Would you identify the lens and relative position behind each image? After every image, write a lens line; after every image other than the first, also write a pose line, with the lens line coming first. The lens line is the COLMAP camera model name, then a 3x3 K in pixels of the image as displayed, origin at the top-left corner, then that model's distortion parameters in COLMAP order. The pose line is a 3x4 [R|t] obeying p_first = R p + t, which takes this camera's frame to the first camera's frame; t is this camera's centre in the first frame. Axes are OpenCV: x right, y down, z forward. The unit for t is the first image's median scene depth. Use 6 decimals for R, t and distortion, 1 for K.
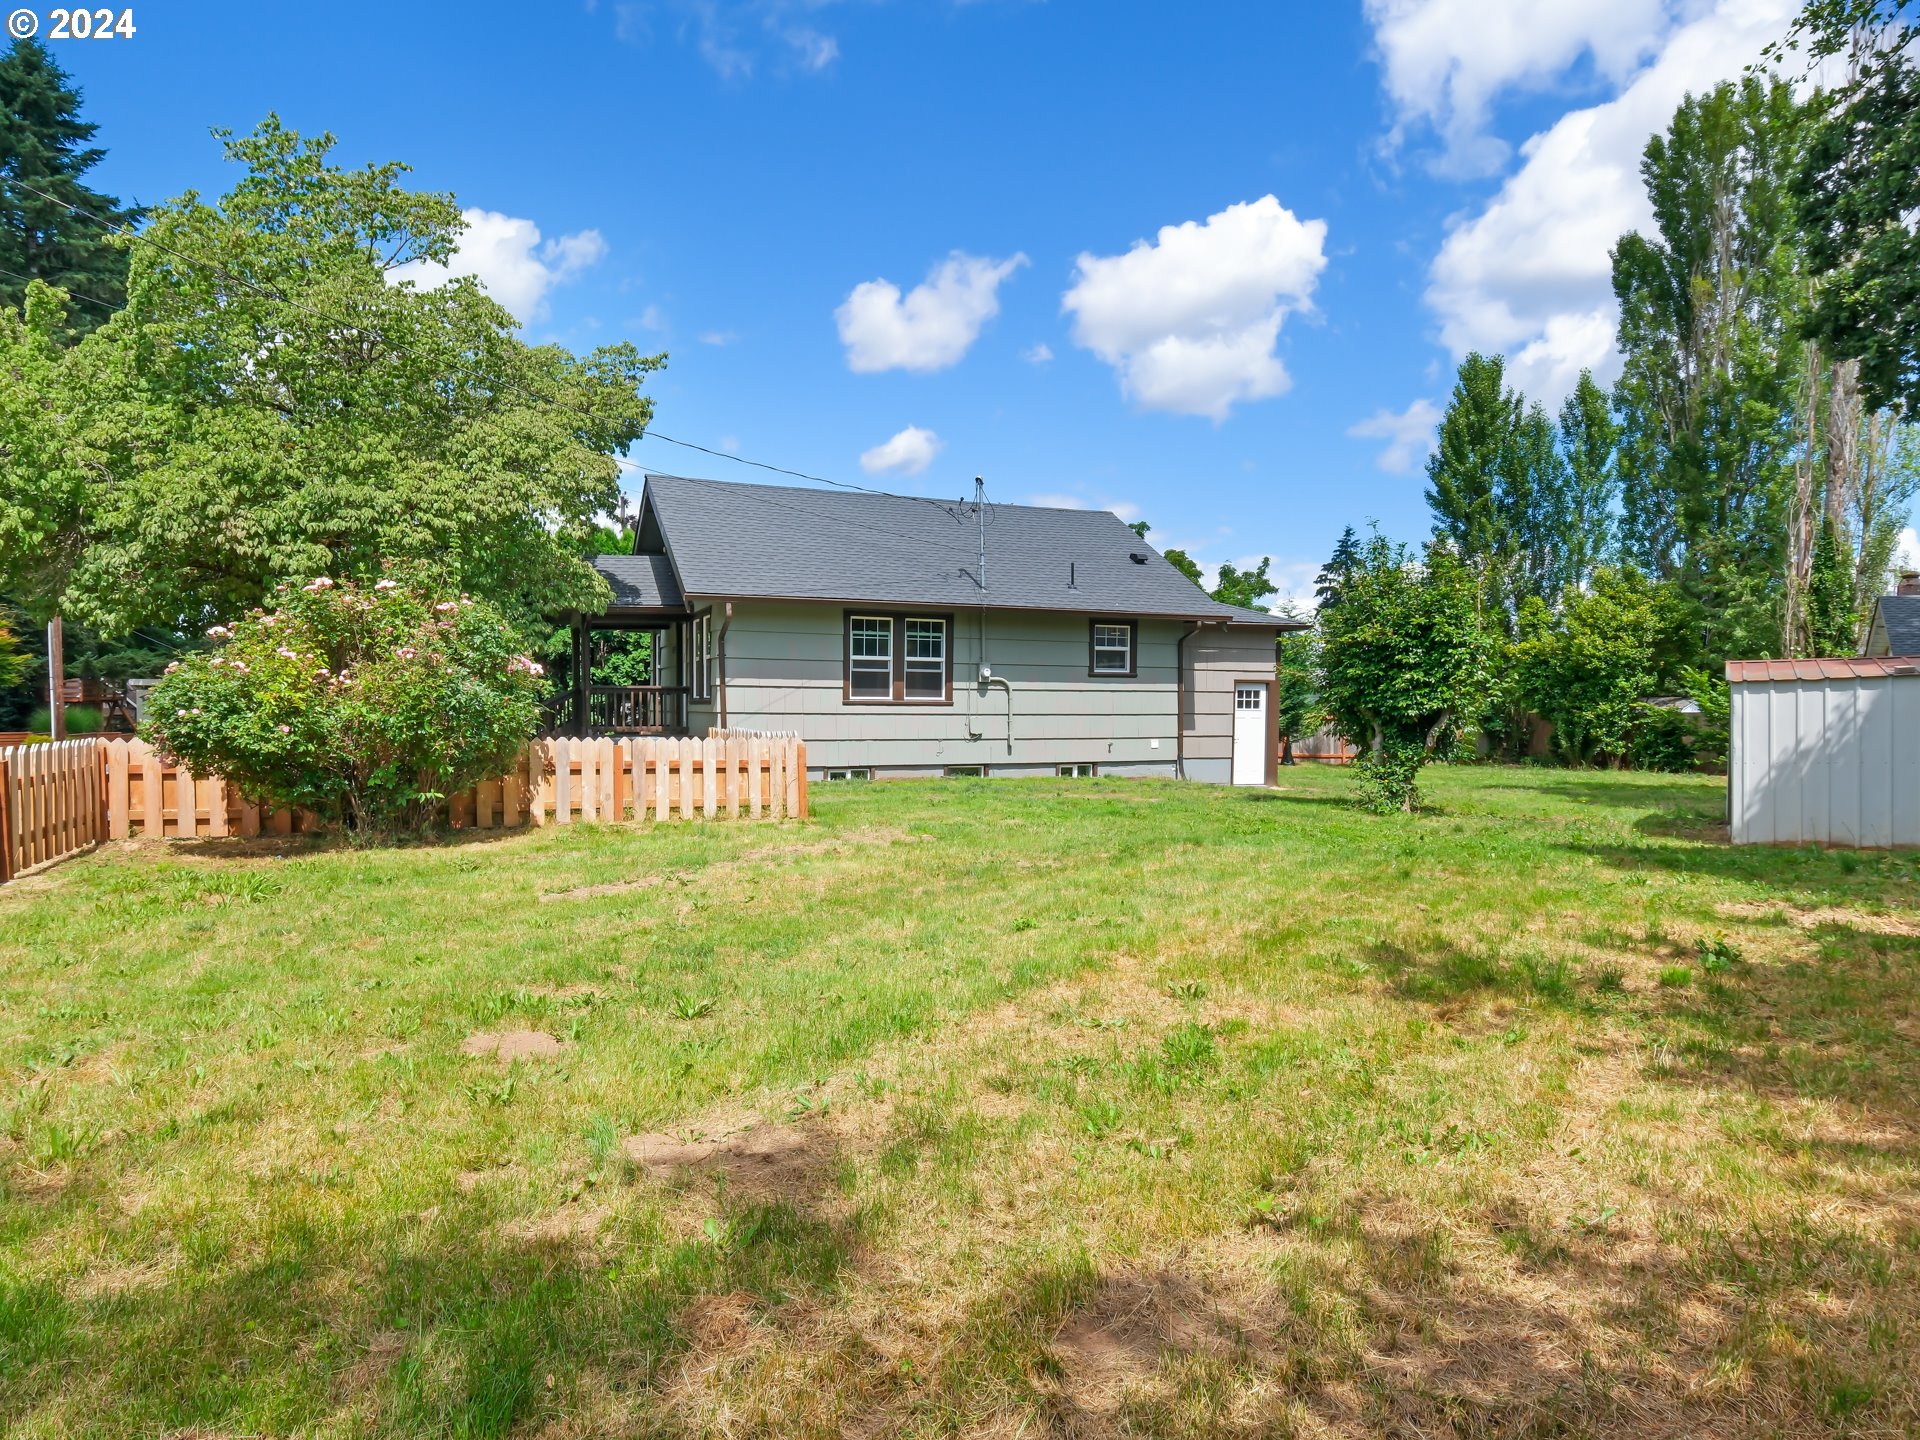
lens RADIAL K [[1147.5, 0, 942.4], [0, 1147.5, 700.2], [0, 0, 1]] dist [-0.003147, -0.003454]
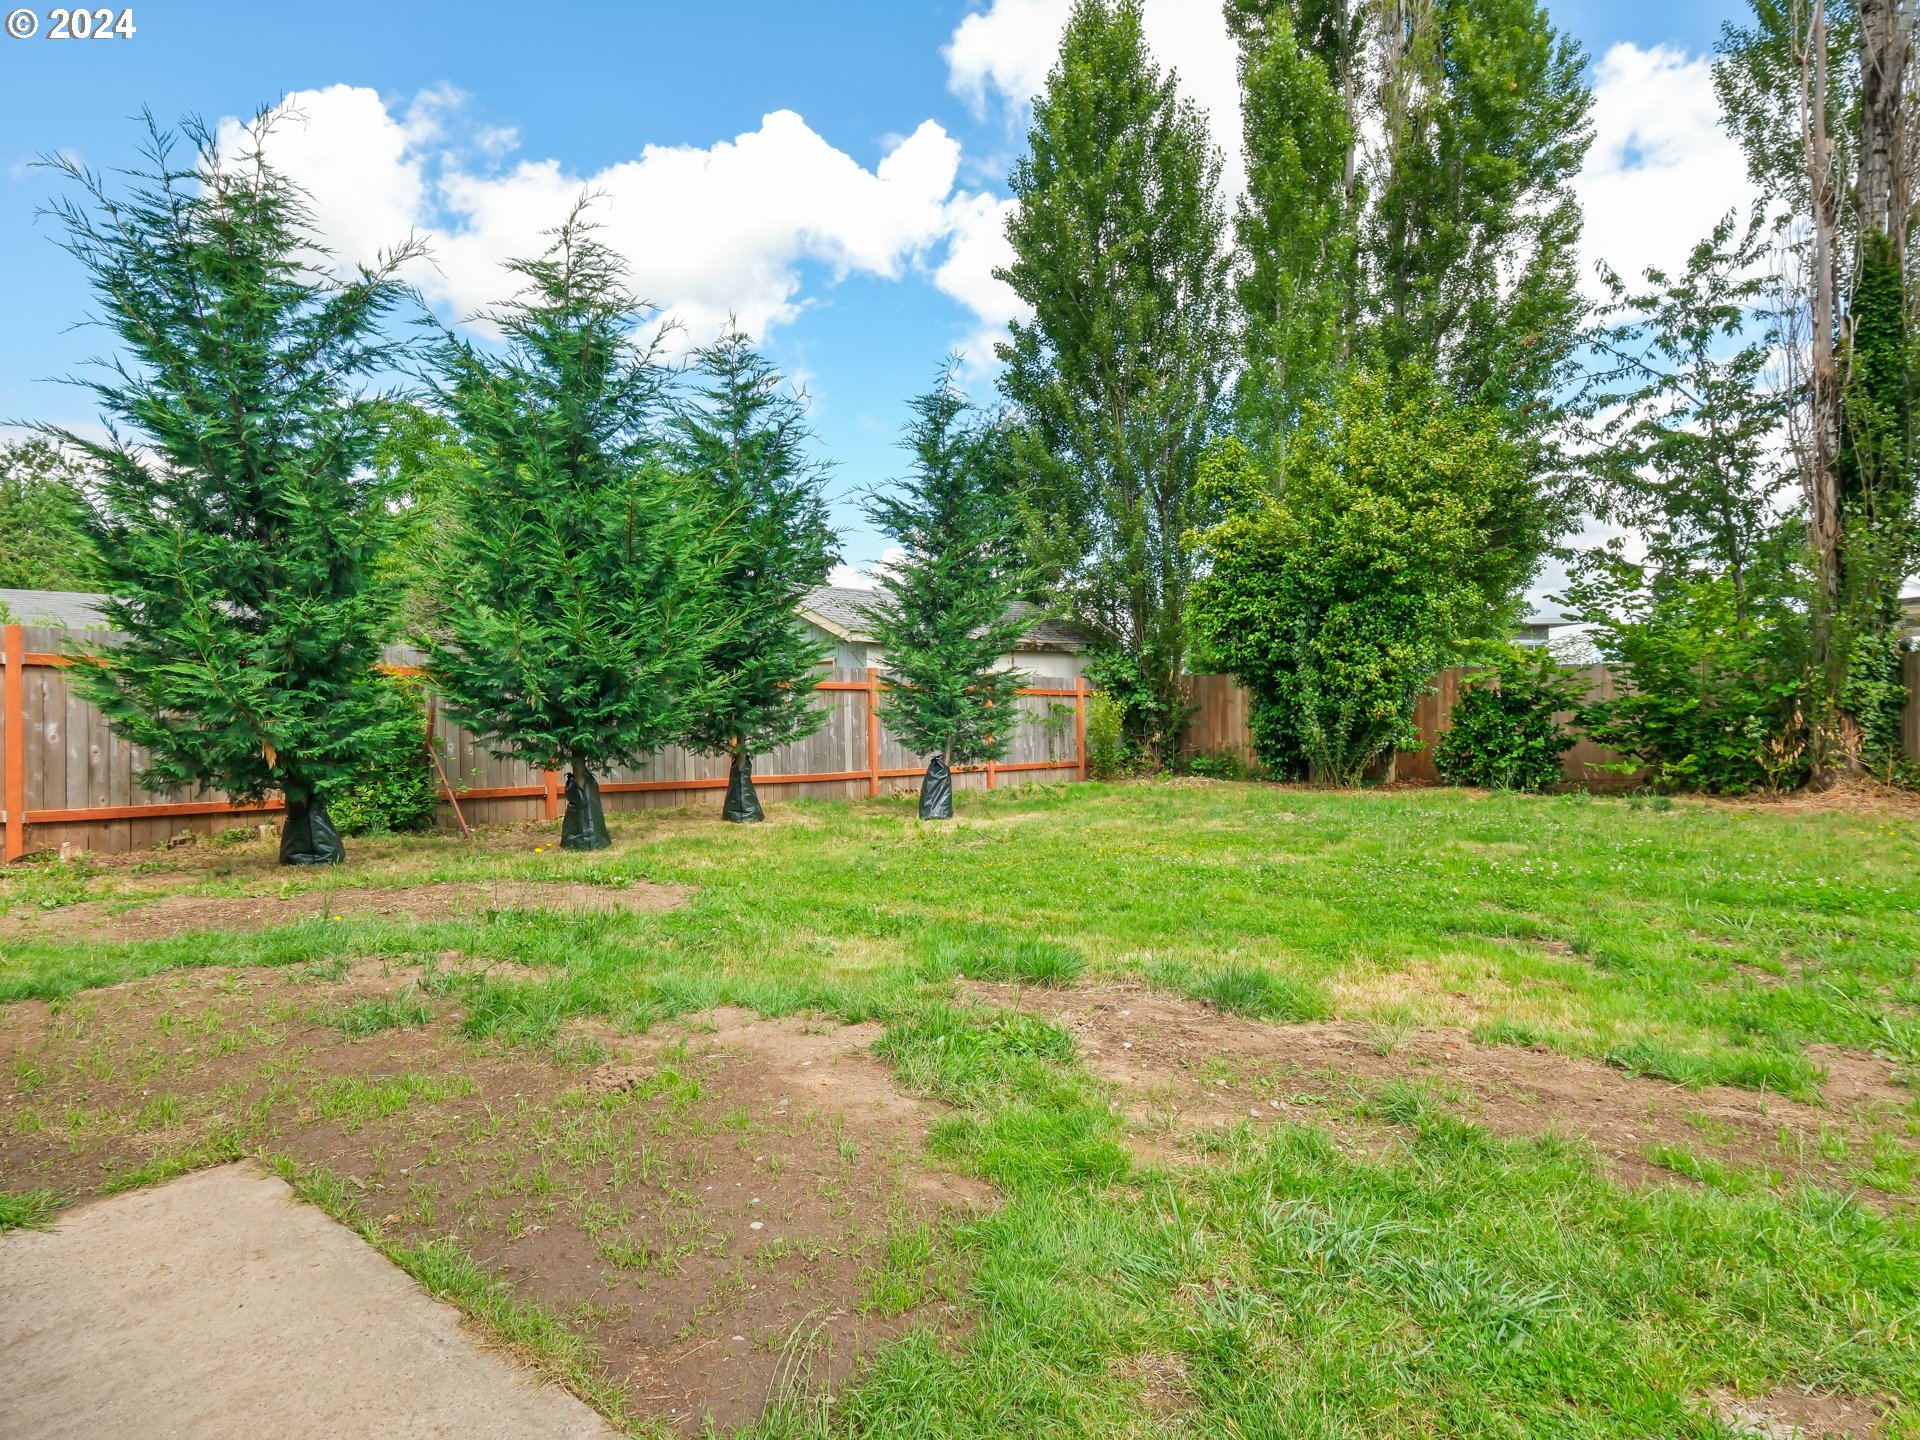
lens RADIAL K [[1147.5, 0, 942.4], [0, 1147.5, 700.2], [0, 0, 1]] dist [-0.003147, -0.003454]
pose [[0.895616, -0.003629, 0.444813, 0.200256], [0.002752, 0.999993, 0.002619, 0.023162], [-0.444819, -0.001121, 0.895620, 0.658880]]
